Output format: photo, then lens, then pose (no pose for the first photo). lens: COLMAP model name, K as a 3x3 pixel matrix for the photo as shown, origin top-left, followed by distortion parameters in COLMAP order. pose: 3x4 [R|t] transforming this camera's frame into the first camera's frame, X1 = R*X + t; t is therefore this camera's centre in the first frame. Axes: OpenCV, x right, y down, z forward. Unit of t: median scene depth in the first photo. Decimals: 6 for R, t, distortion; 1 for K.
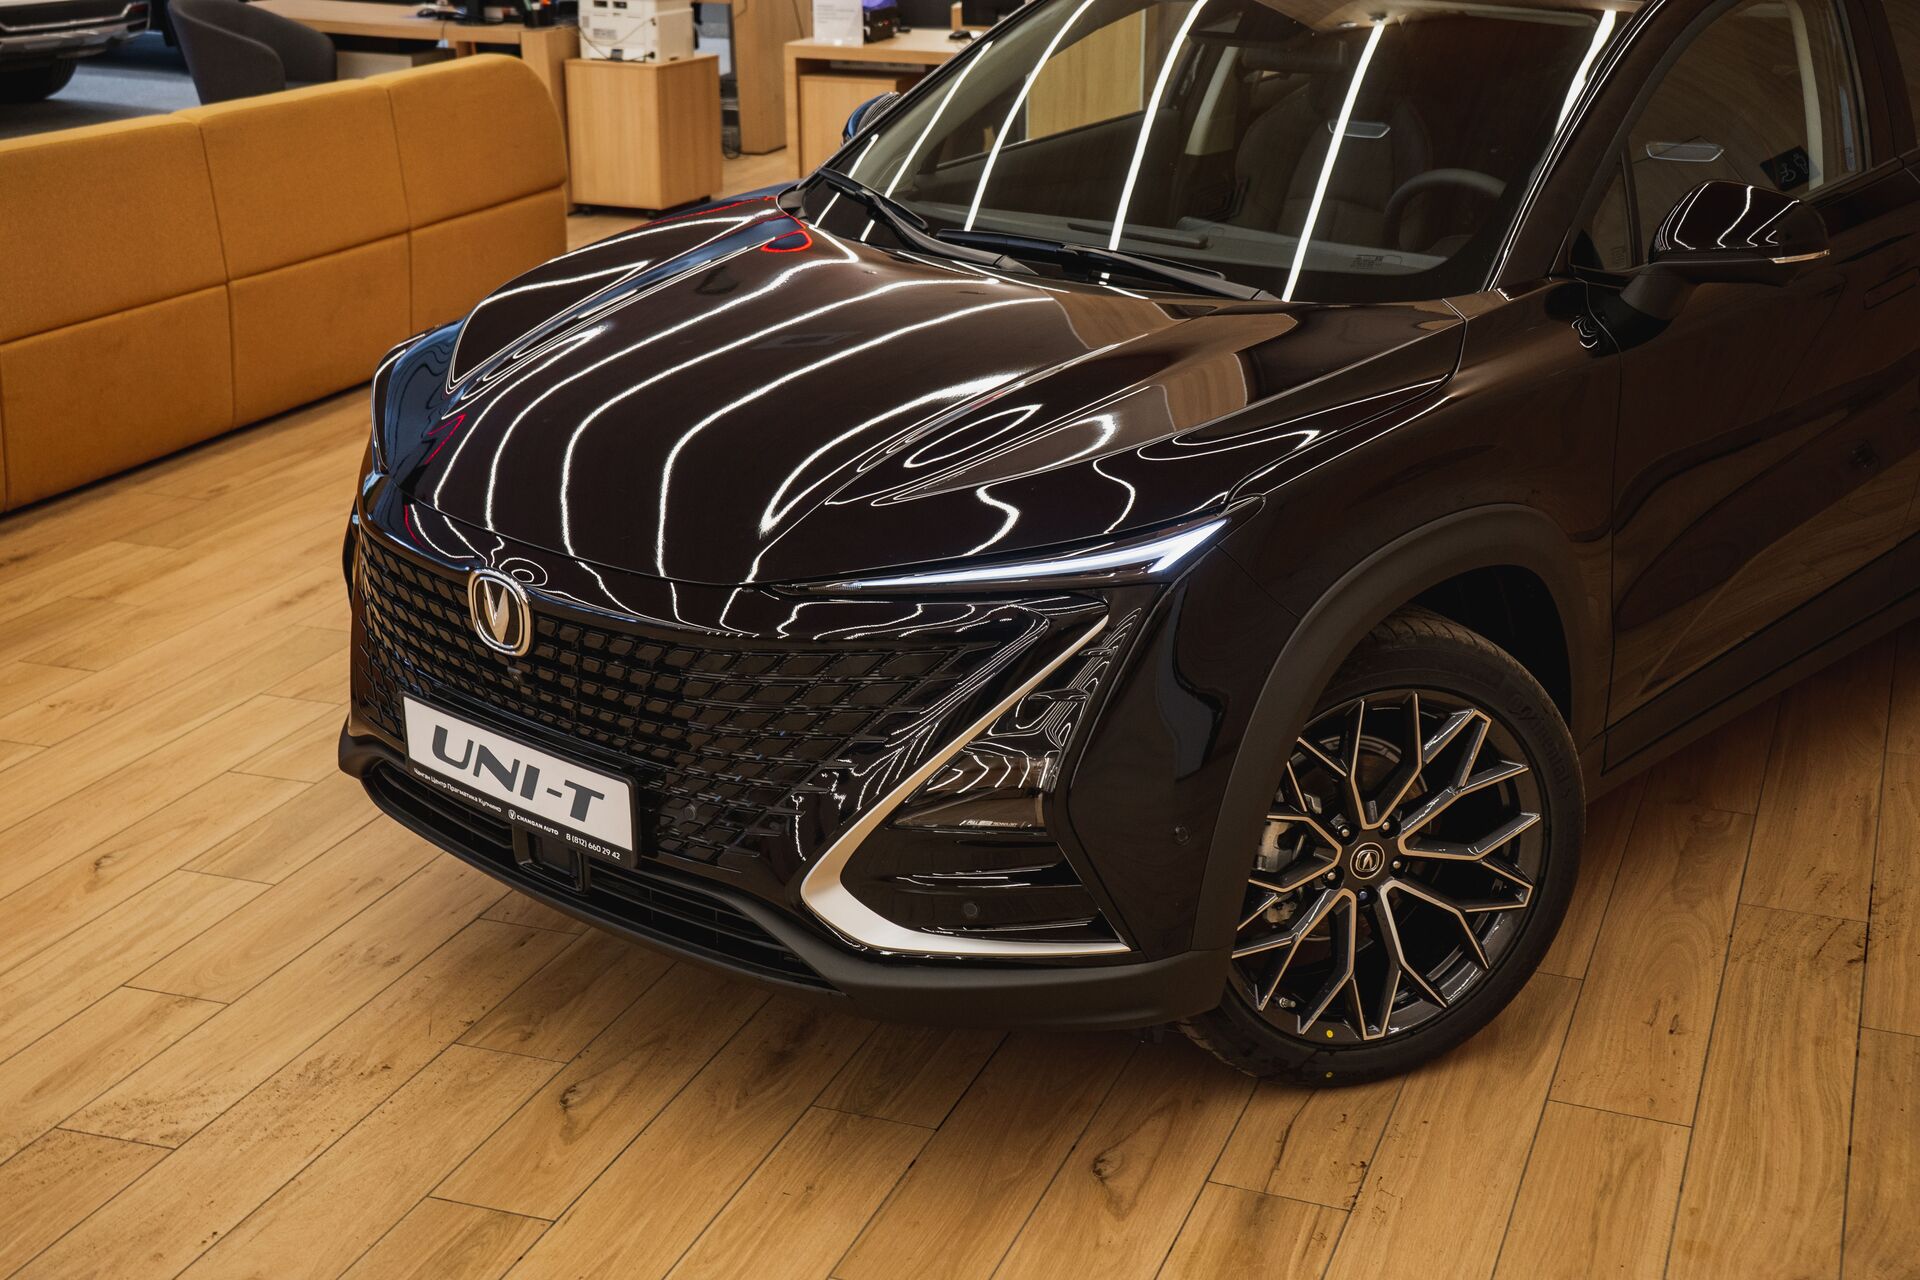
lens RADIAL K [[2537.5, 0, 960.0], [0, 2537.5, 640.0], [0, 0, 1]] dist [0.229623, 0.057951]
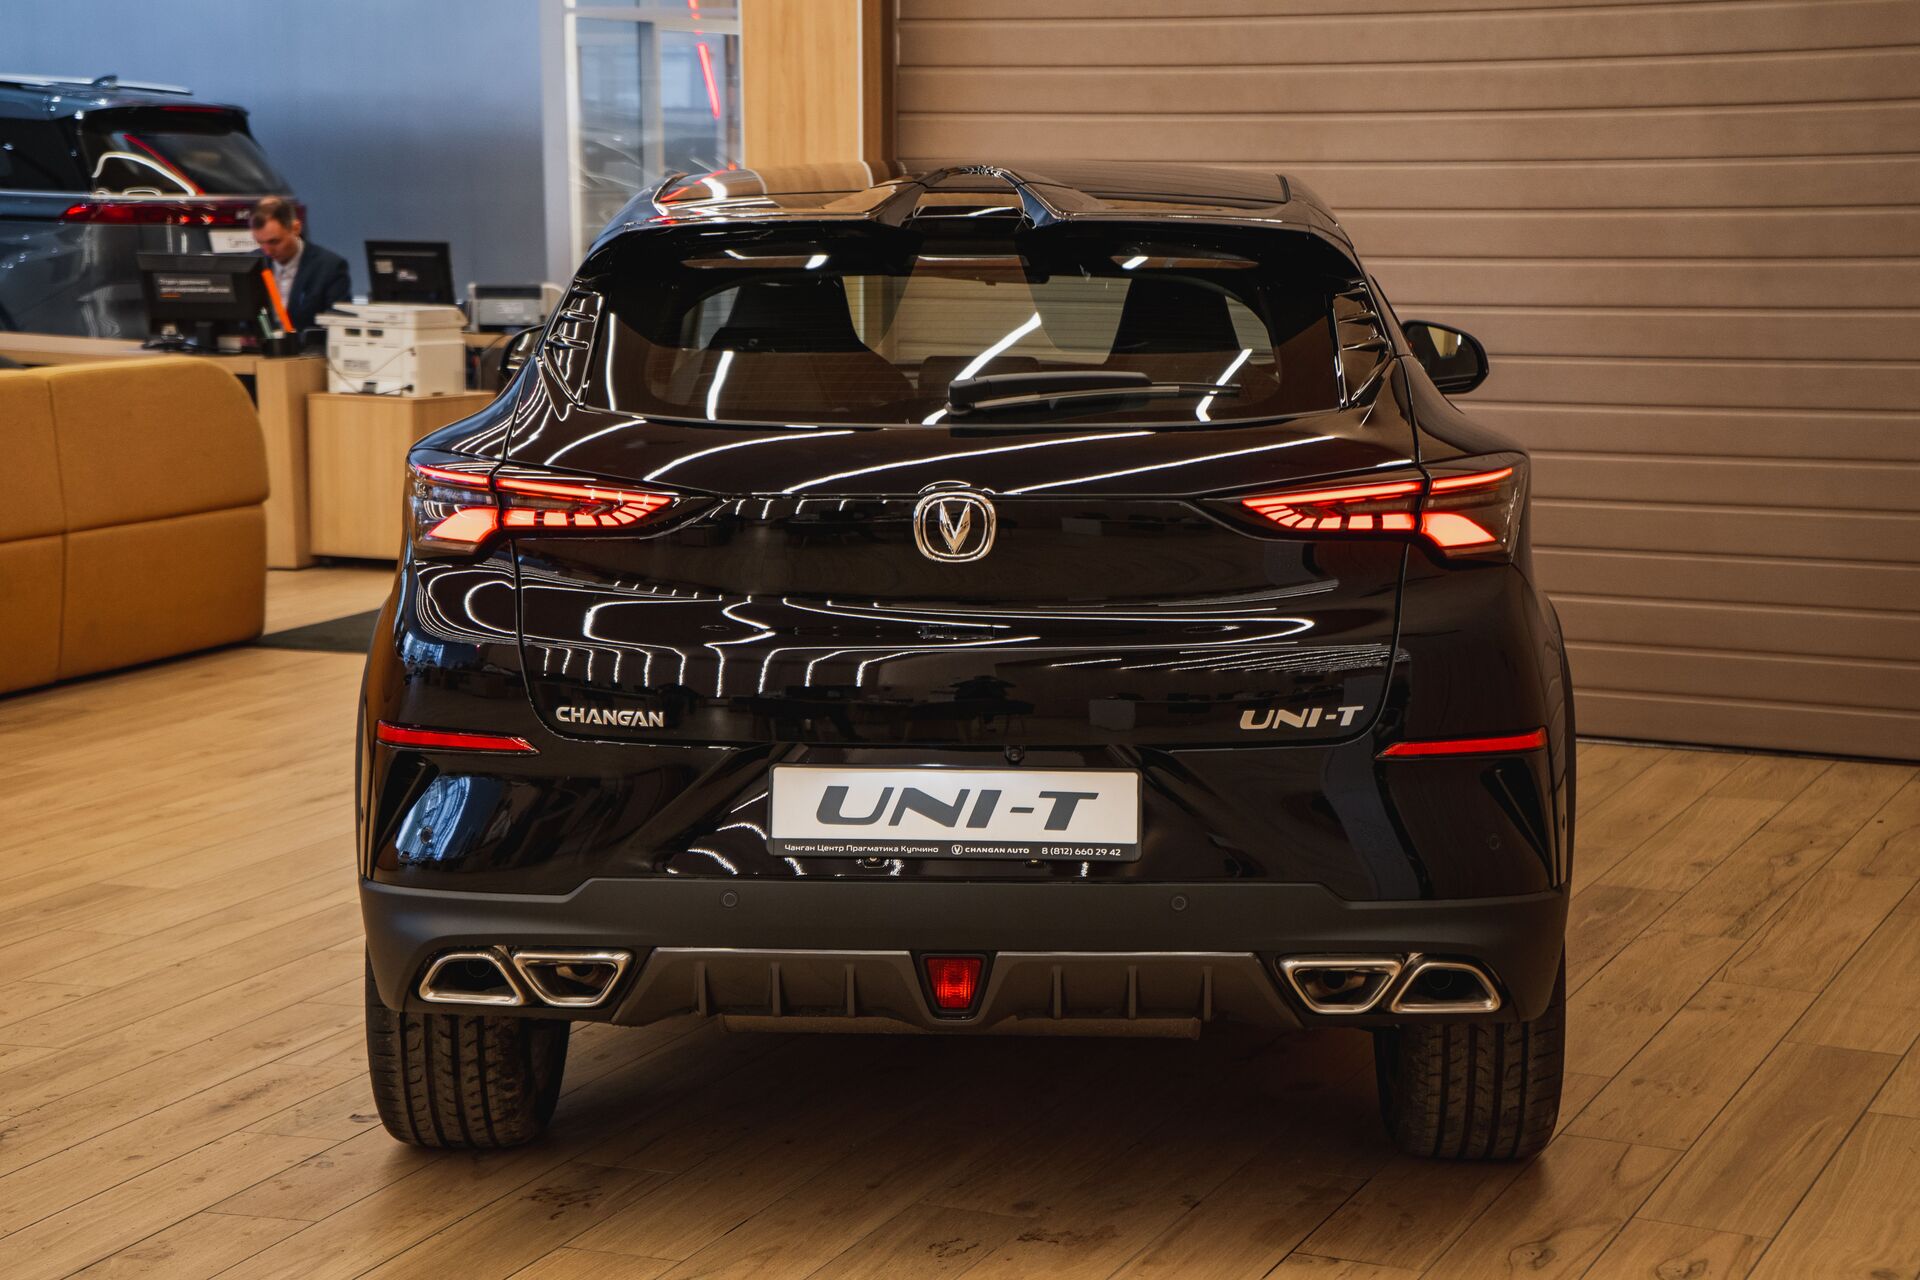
lens RADIAL K [[3720.4, 0, 960.0], [0, 3720.4, 640.0], [0, 0, 1]] dist [0.559093, 1.474837]
pose [[0.999520, 0.010391, -0.029177, 0.302421], [-0.015872, 0.980788, -0.194428, 0.294218], [0.026596, 0.194798, 0.980483, -0.665059]]
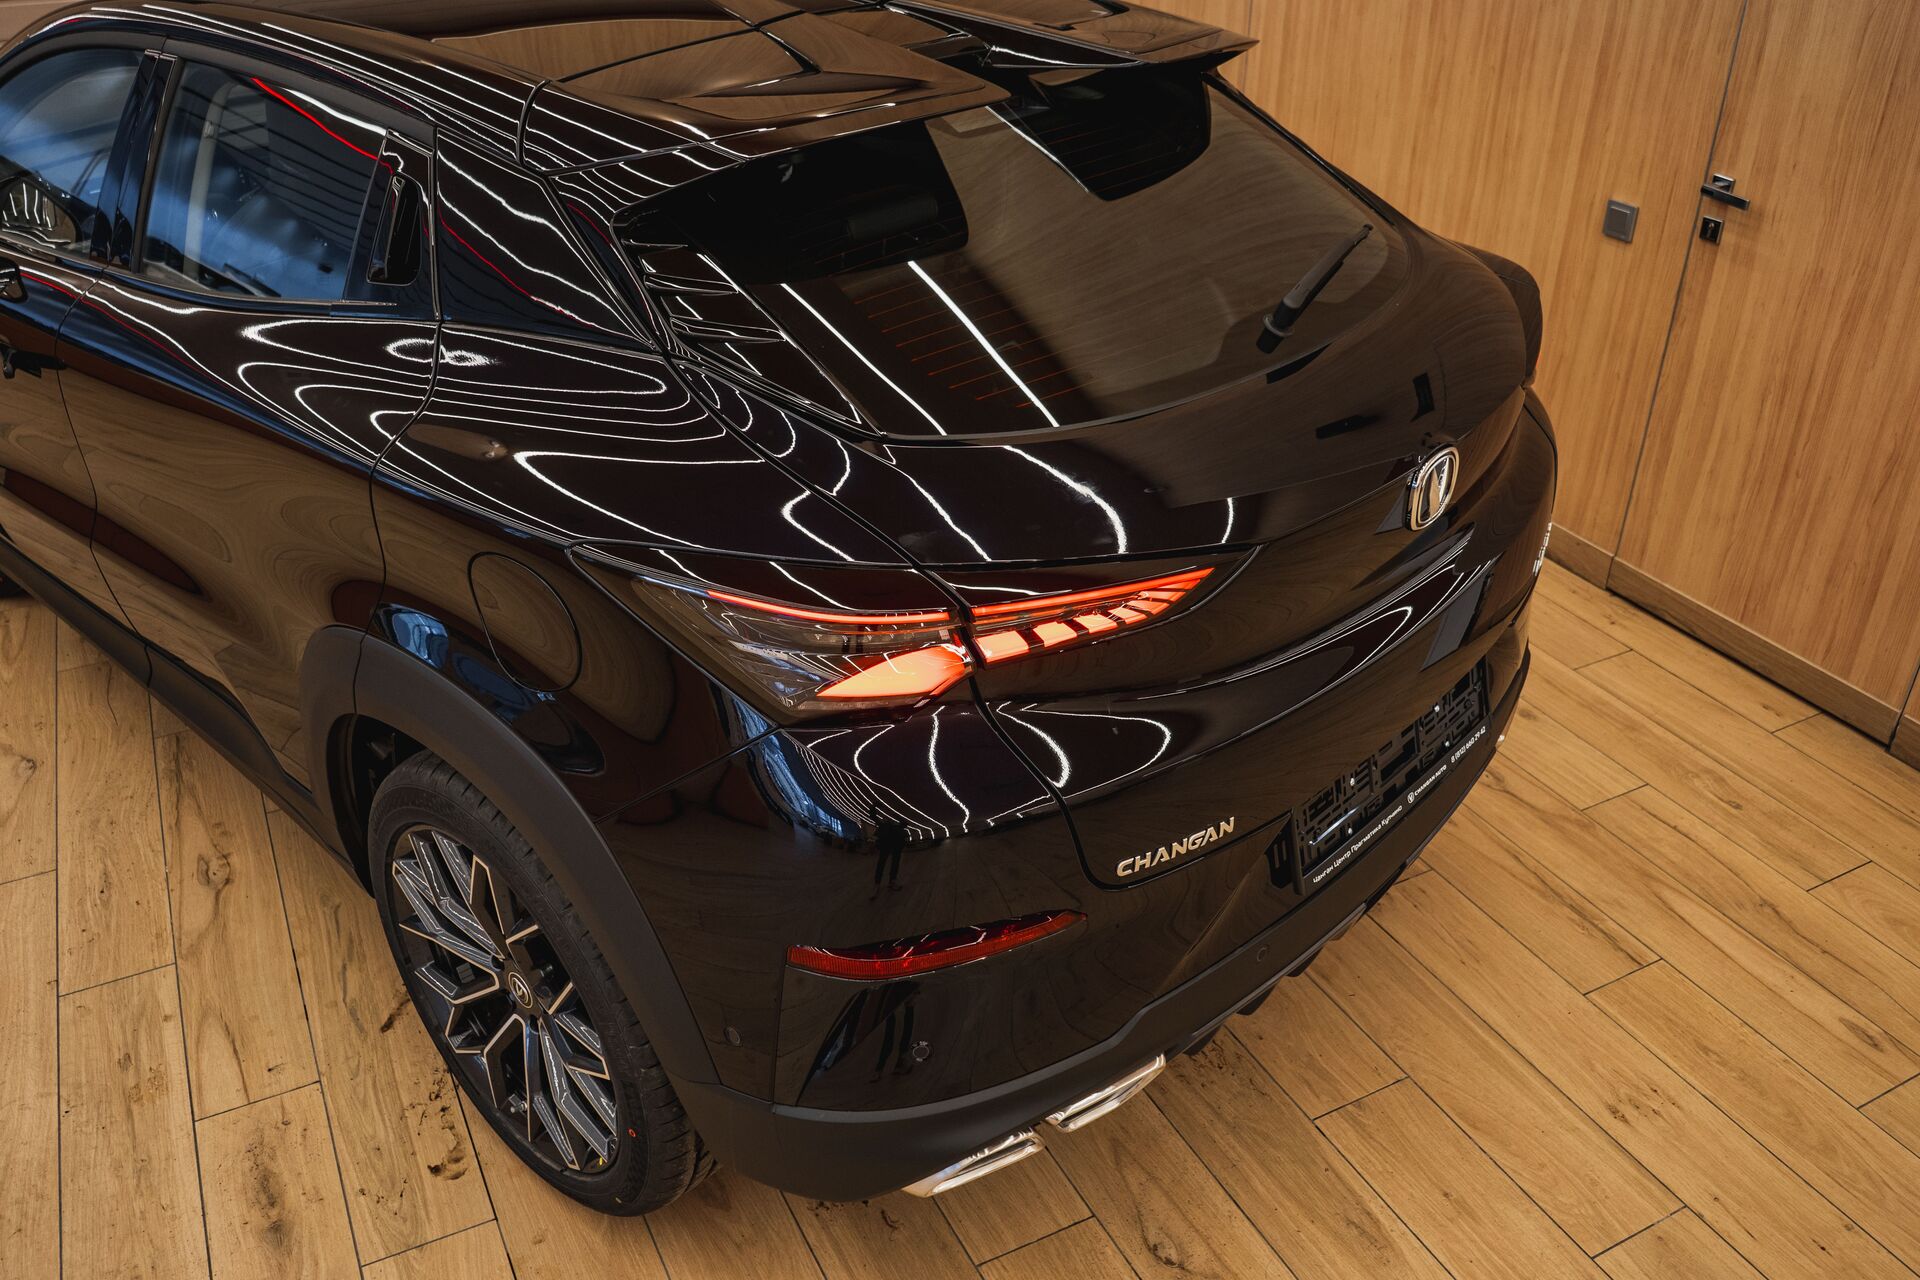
lens RADIAL K [[1549.5, 0, 960.0], [0, 1549.5, 640.0], [0, 0, 1]] dist [-0.046024, 0.000635]
pose [[0.681670, -0.370867, 0.630701, -0.180788], [0.233978, 0.927245, 0.292355, -0.155799], [-0.693239, -0.051719, 0.718850, 0.438472]]
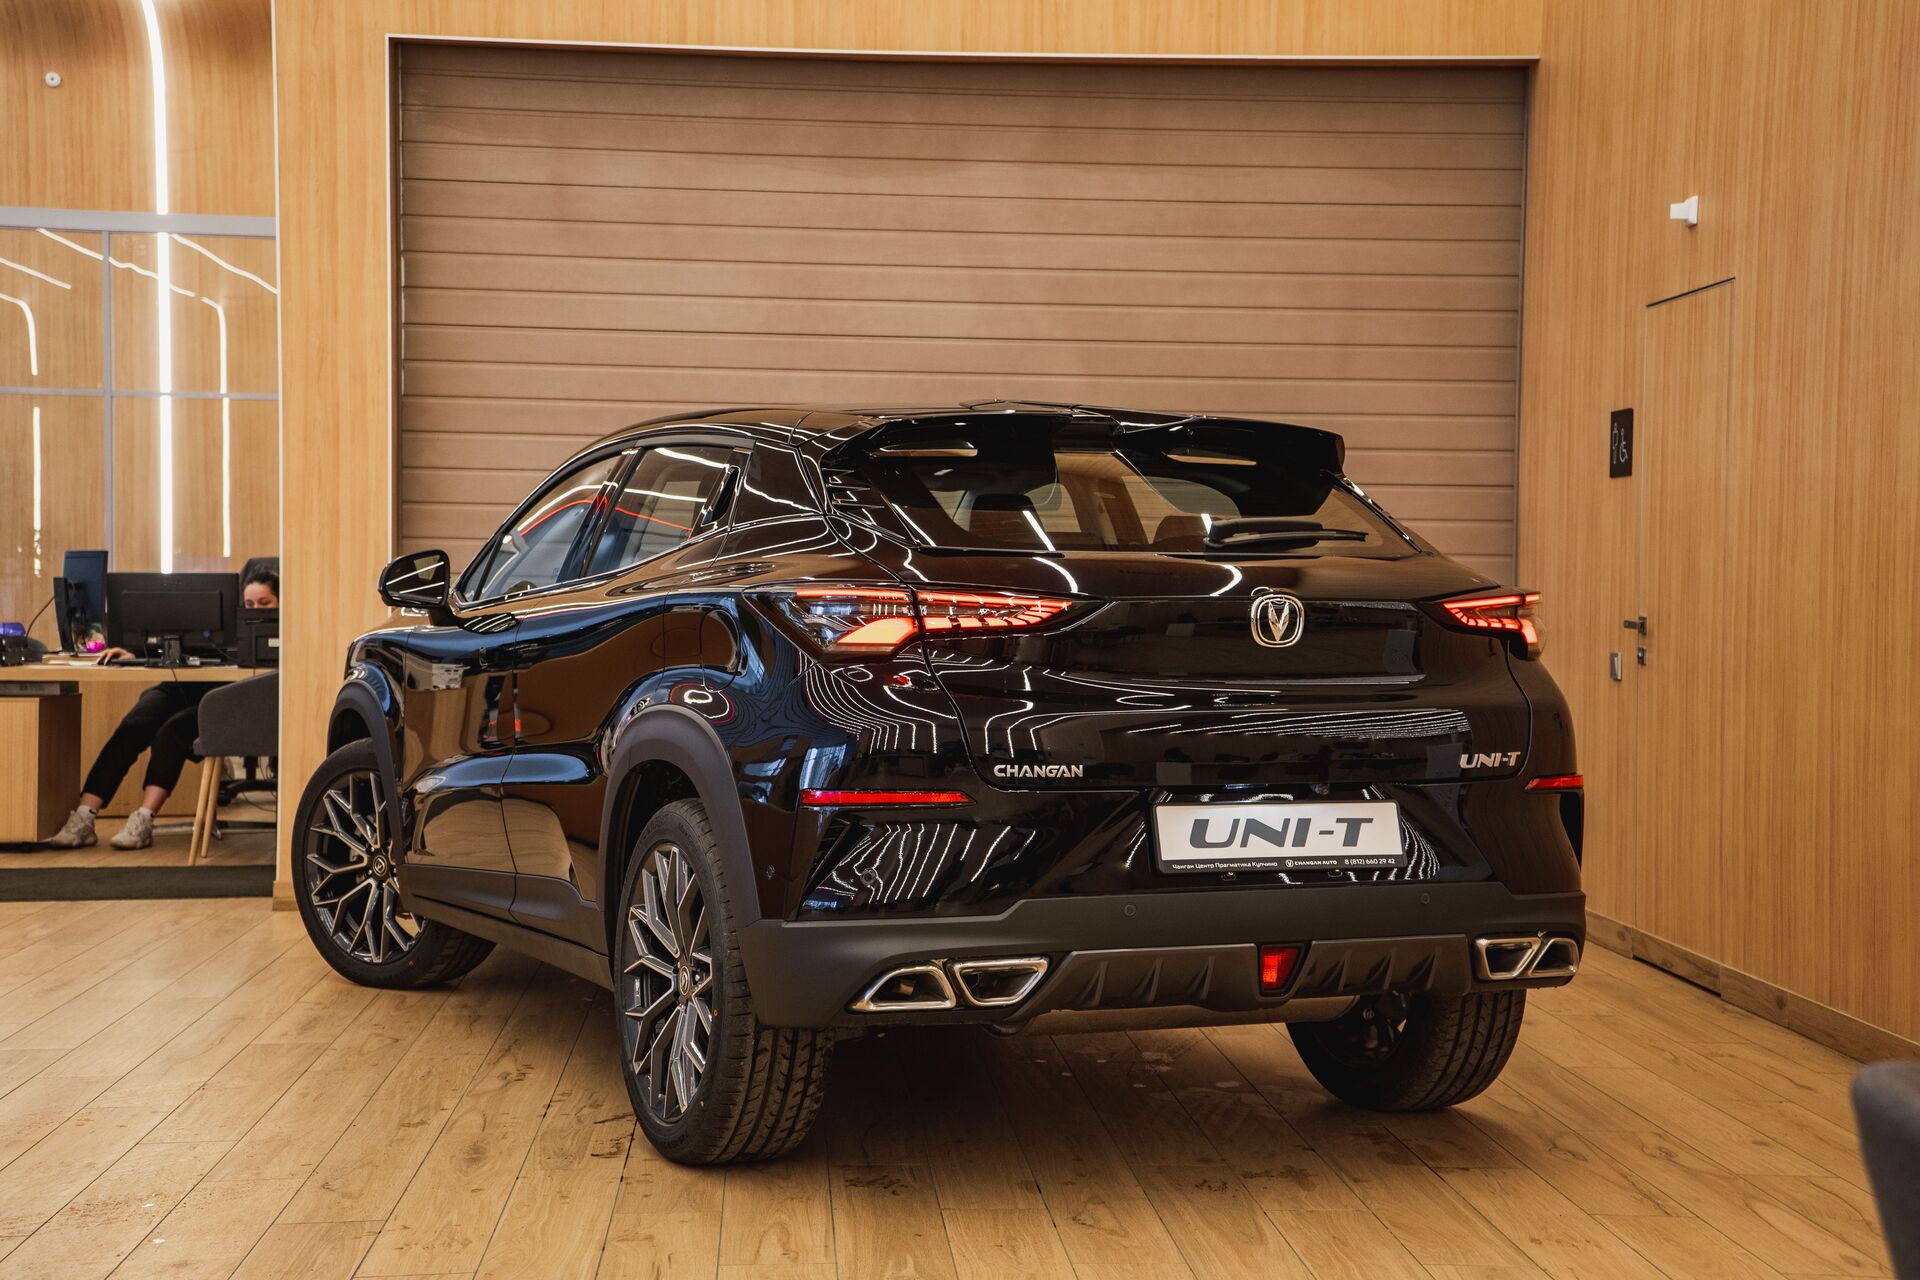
lens RADIAL K [[2856.1, 0, 960.0], [0, 2856.1, 640.0], [0, 0, 1]] dist [0.238546, 0.673372]
pose [[0.911649, 0.003210, 0.410957, -0.474984], [0.122535, 0.952364, -0.279264, 0.372092], [-0.392277, 0.304947, 0.867828, -0.486159]]
